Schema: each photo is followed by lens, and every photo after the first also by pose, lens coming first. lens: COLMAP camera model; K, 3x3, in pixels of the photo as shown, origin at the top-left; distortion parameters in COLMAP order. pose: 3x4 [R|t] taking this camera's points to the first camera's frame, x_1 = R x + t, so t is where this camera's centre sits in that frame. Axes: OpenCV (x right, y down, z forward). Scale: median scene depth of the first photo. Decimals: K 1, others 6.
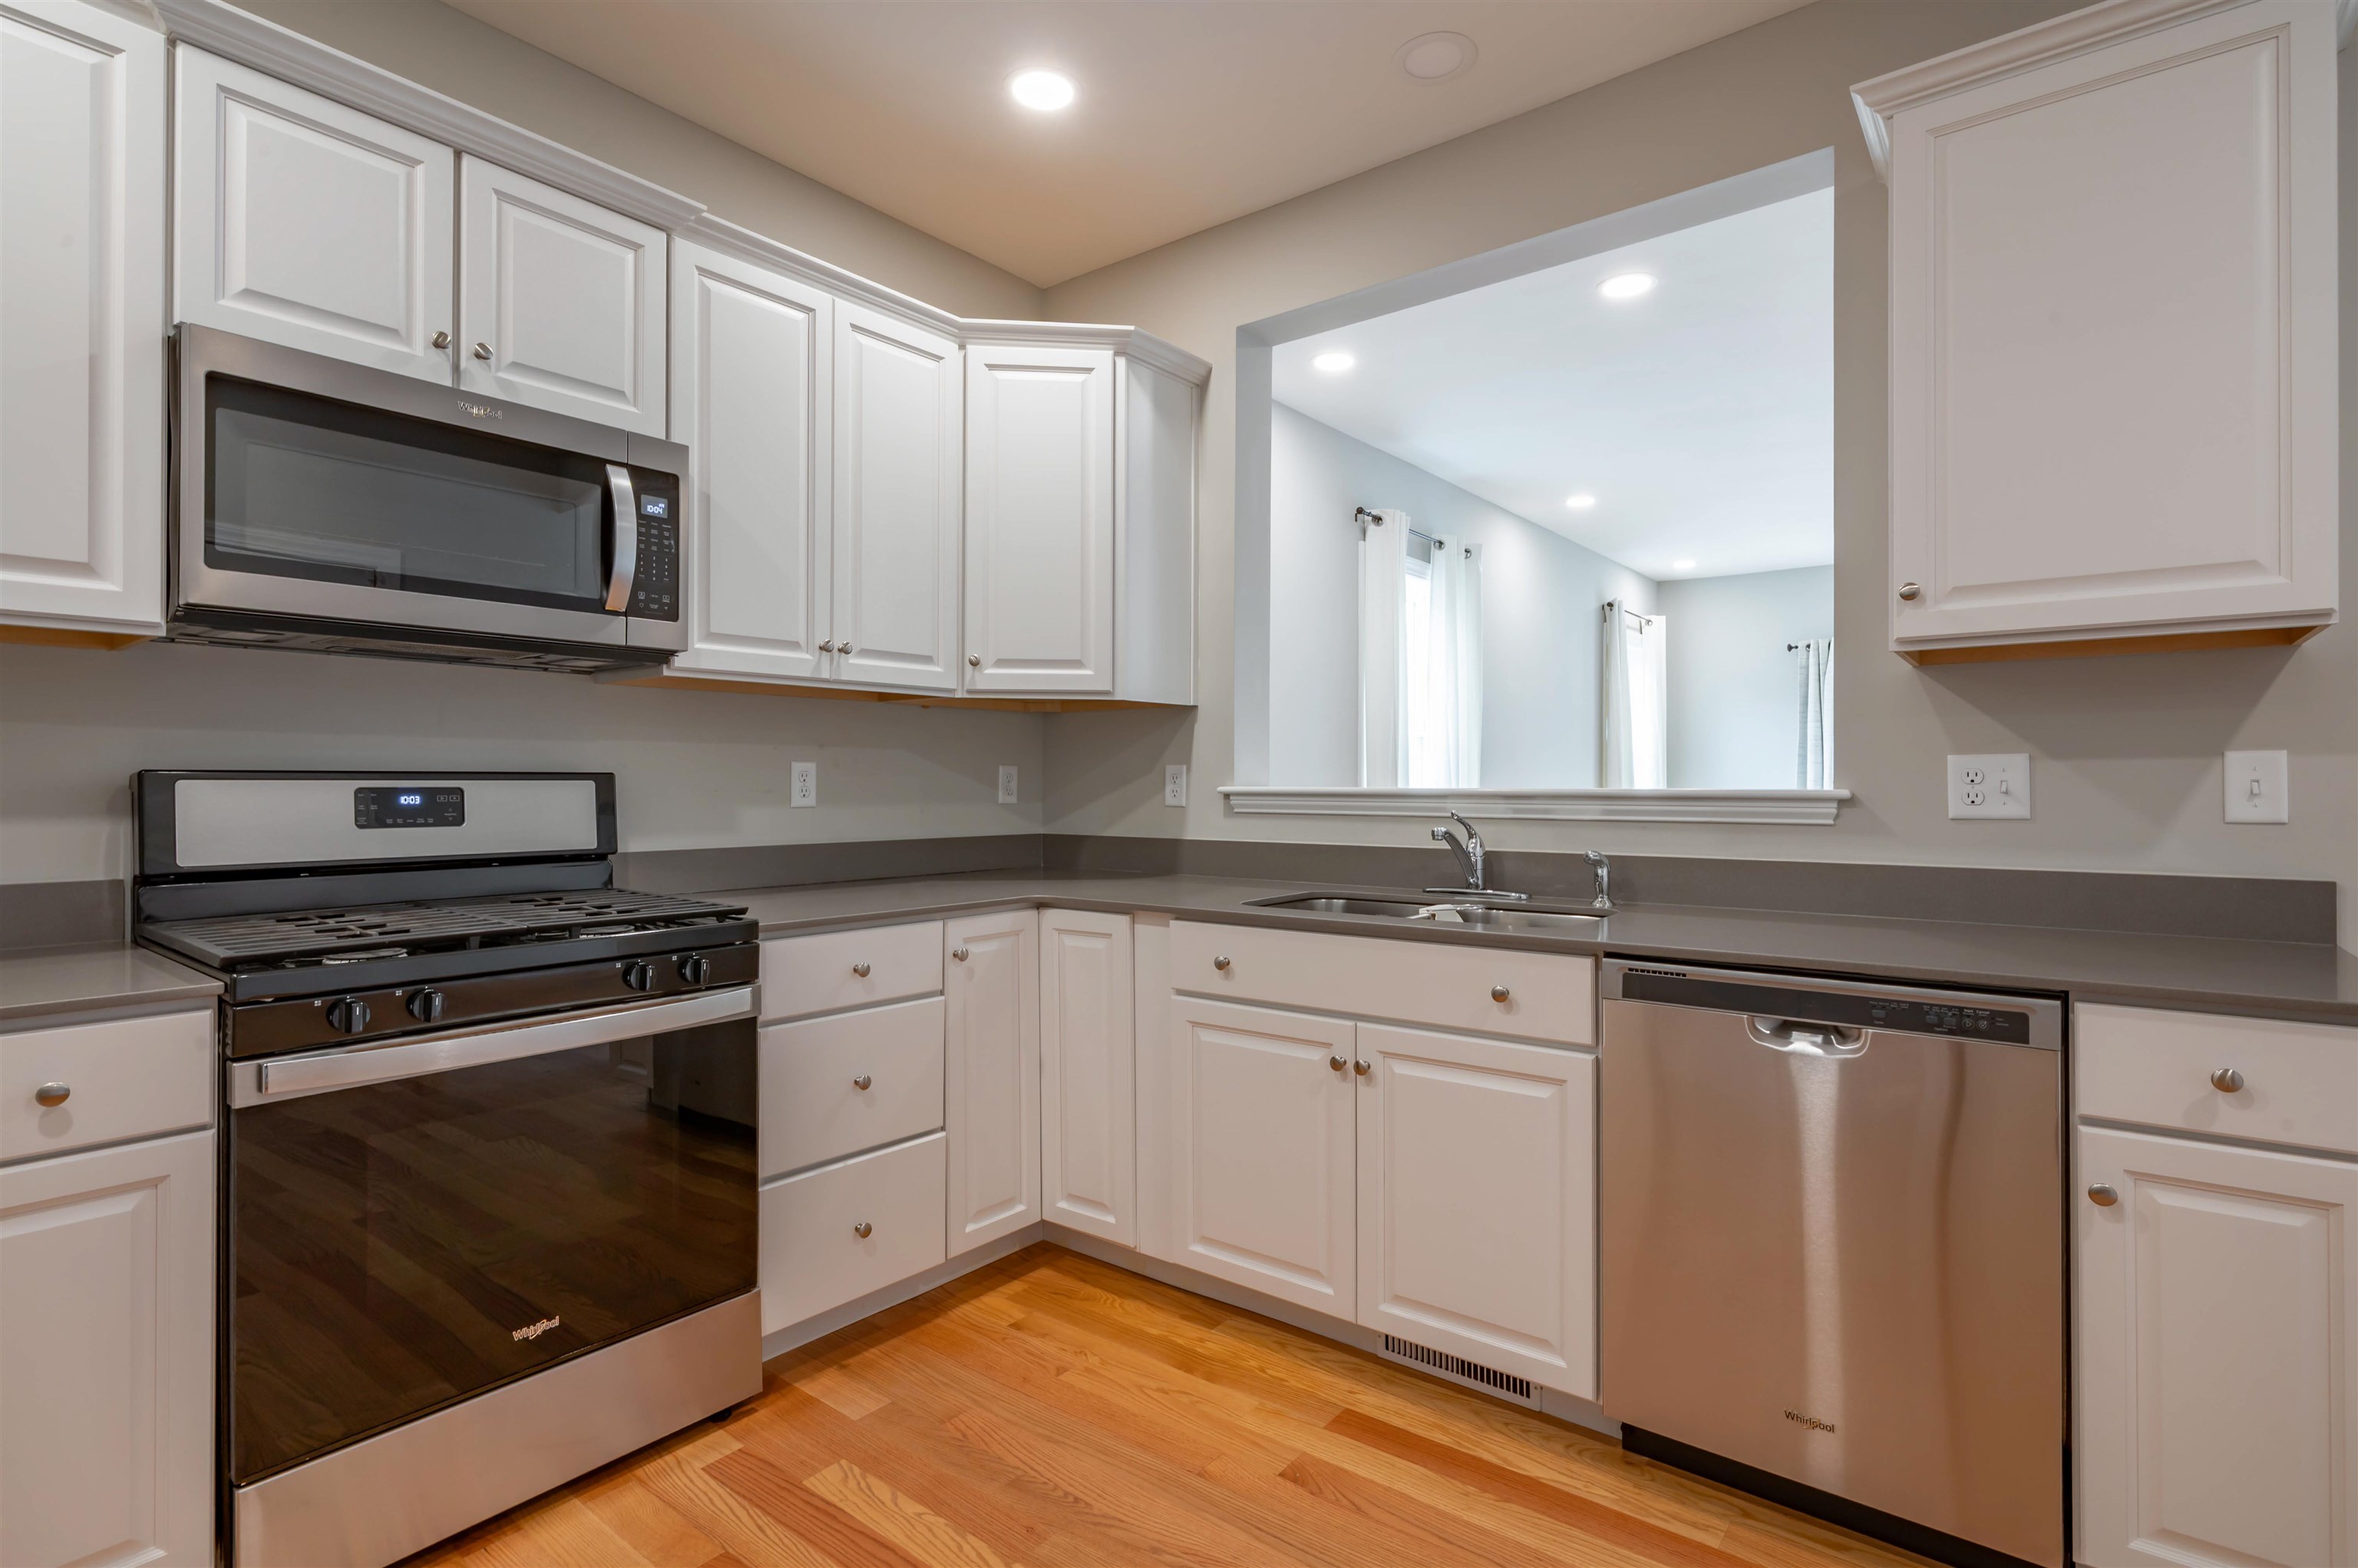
lens RADIAL K [[1136.1, 0, 1201.1], [0, 1136.1, 781.5], [0, 0, 1]] dist [0.004318, -0.000164]
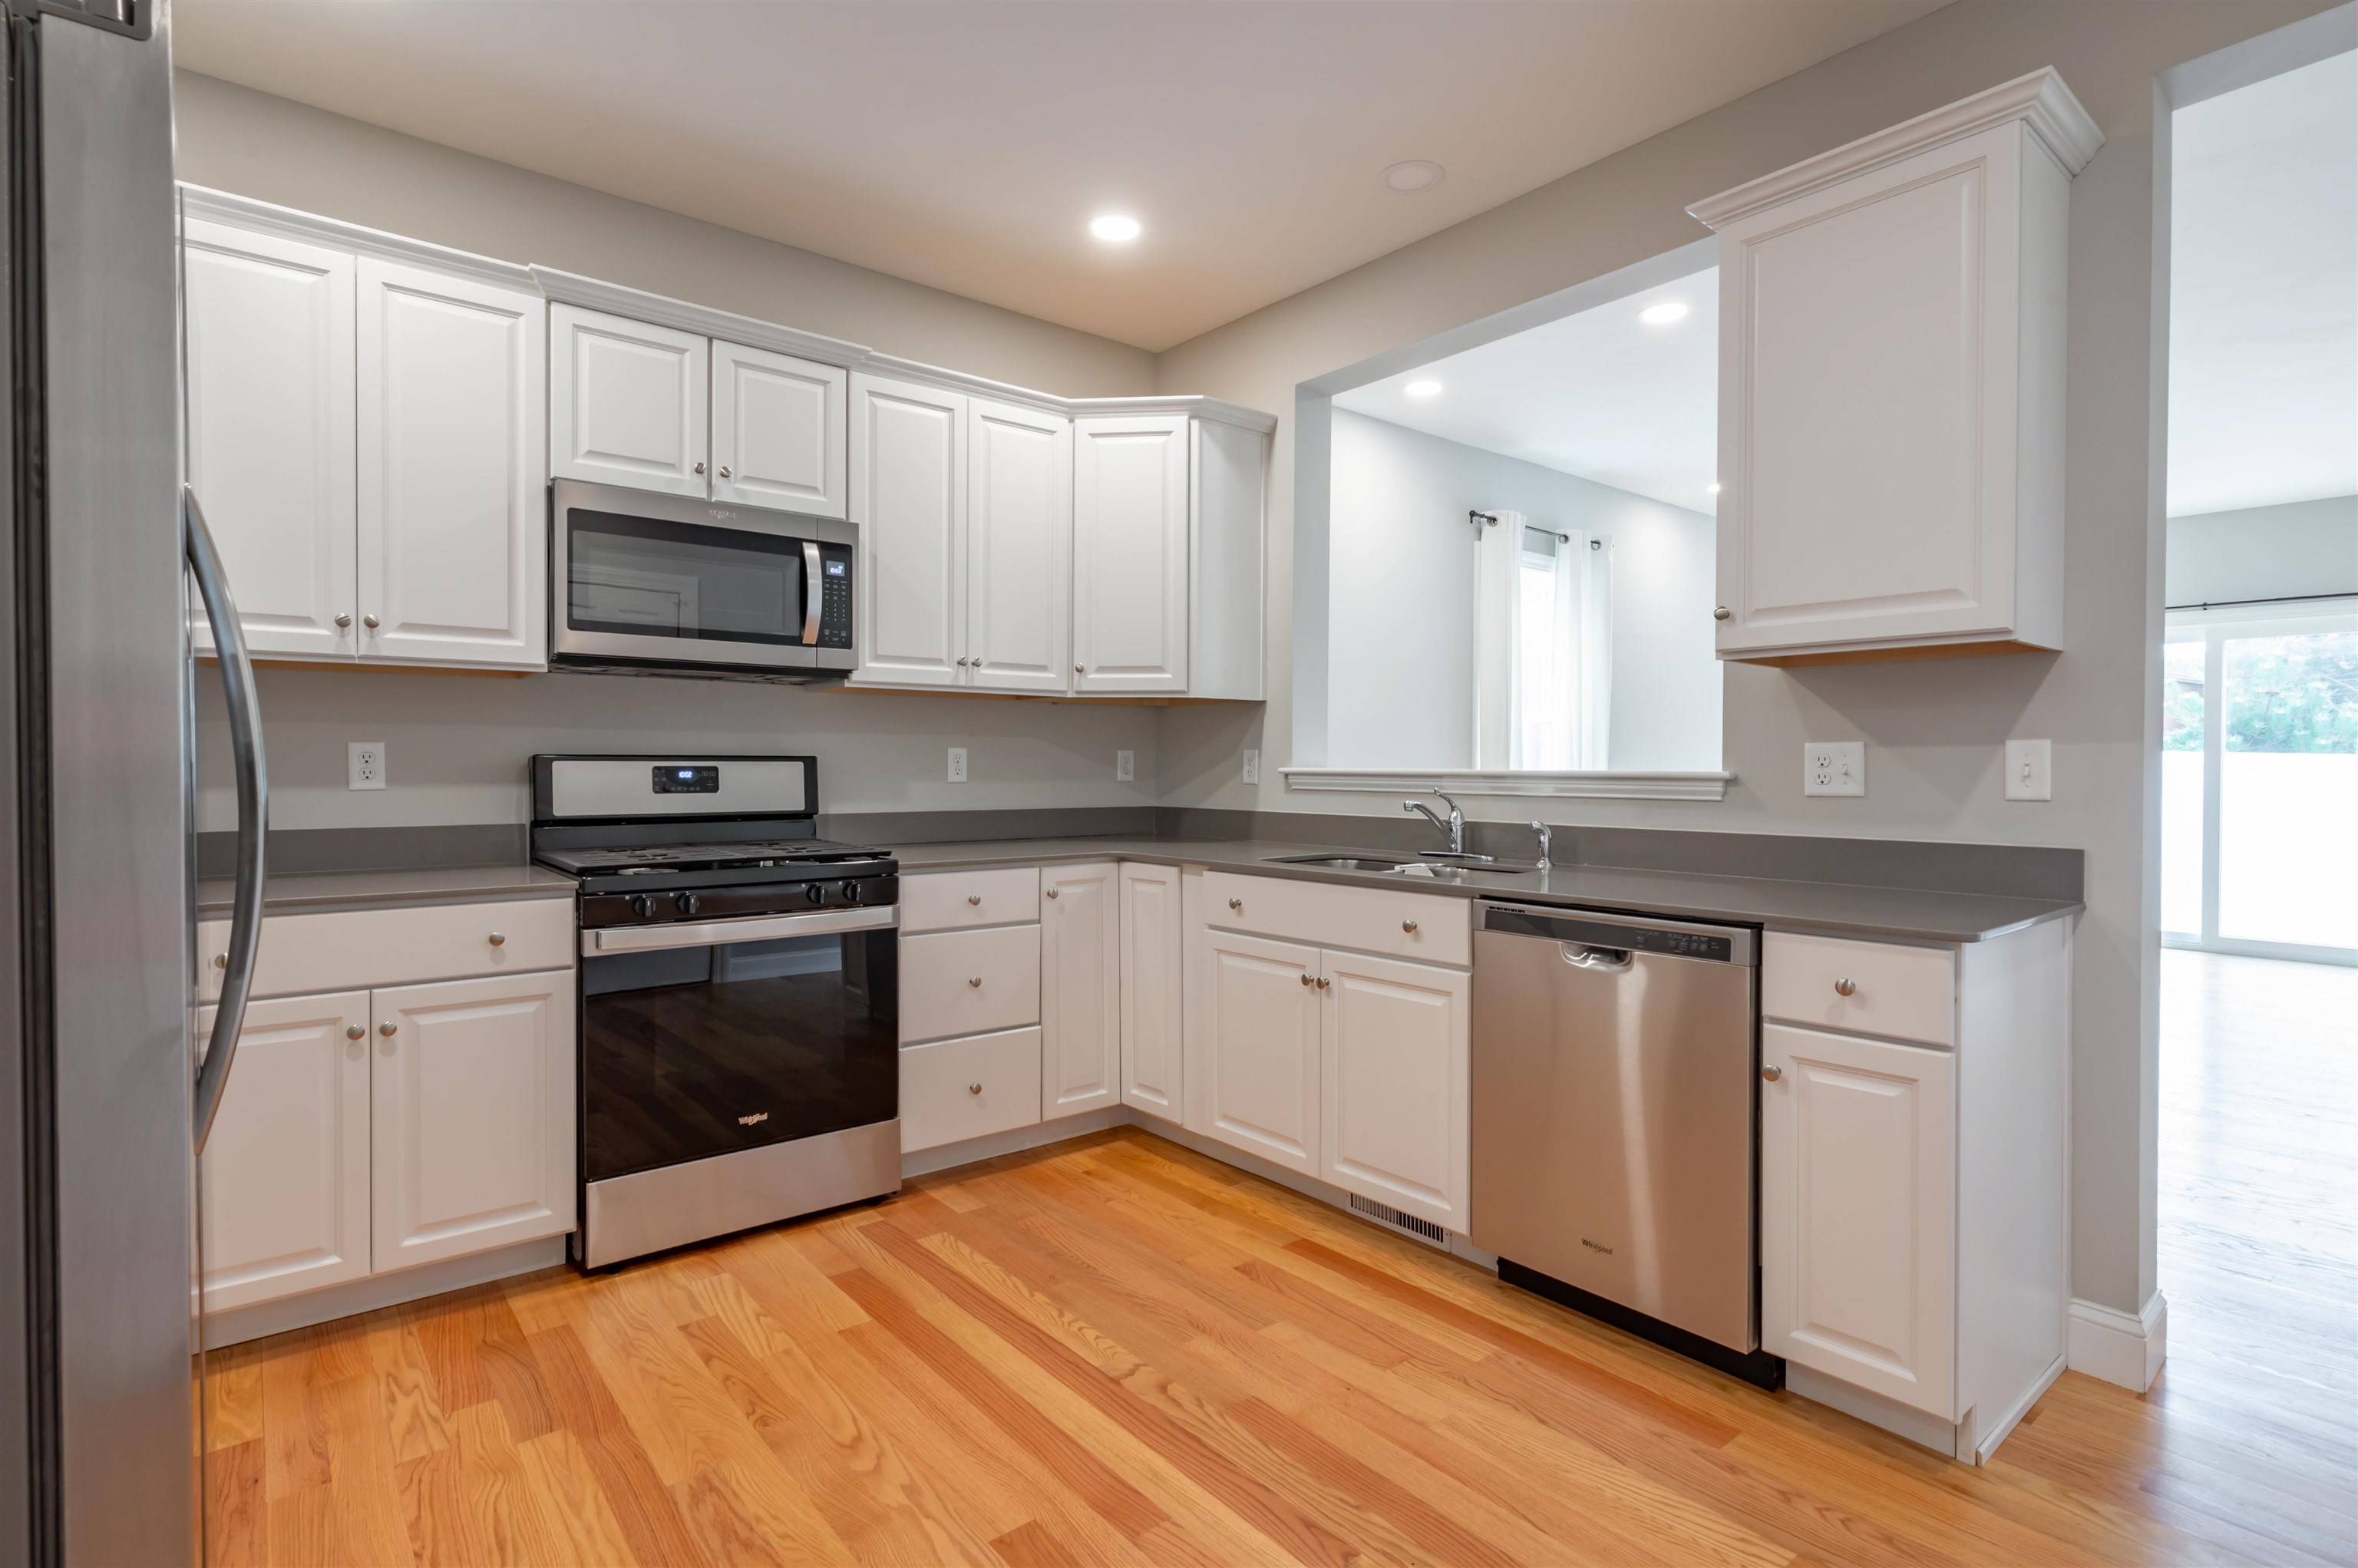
lens RADIAL K [[1136.1, 0, 1162.4], [0, 1136.1, 780.7], [0, 0, 1]] dist [0.004318, -0.000164]
pose [[0.972125, 0.005983, -0.234387, 0.265250], [-0.002386, 0.999875, 0.015627, -0.000396], [0.234451, -0.014632, 0.972018, -0.304212]]
